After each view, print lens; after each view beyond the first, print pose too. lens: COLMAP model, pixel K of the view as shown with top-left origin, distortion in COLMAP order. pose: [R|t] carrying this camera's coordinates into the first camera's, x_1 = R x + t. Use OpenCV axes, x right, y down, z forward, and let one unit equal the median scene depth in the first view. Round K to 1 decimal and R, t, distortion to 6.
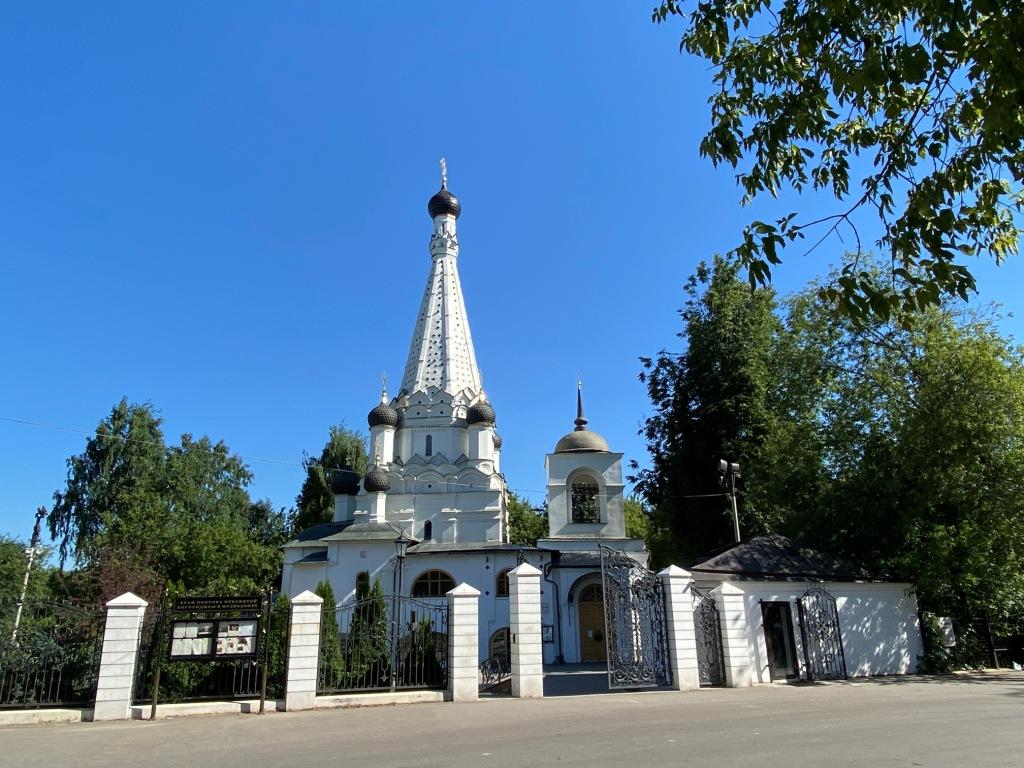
lens RADIAL K [[716.8, 0, 524.9], [0, 716.8, 384.4], [0, 0, 1]] dist [0.039816, -0.034424]
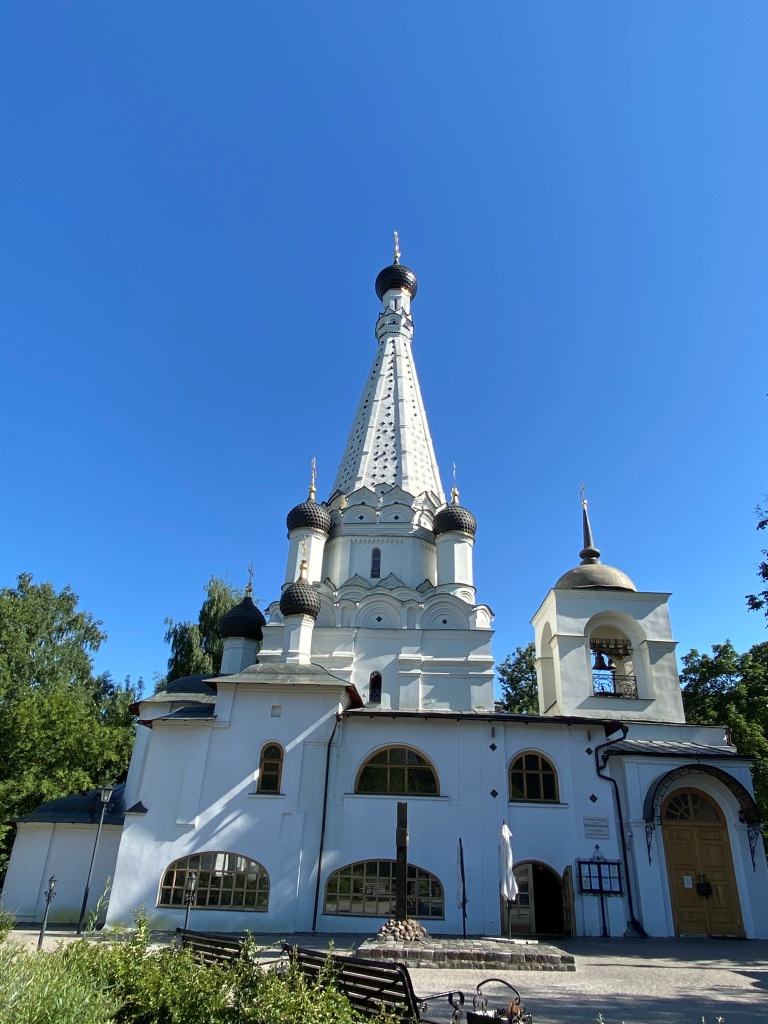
lens RADIAL K [[677.7, 0, 384.0], [0, 677.7, 512.0], [0, 0, 1]] dist [0.031623, -0.000341]
pose [[0.998242, 0.058374, -0.010278, -0.121937], [-0.059272, 0.983504, -0.170902, 0.144428], [0.000132, 0.171211, 0.985234, 0.372829]]
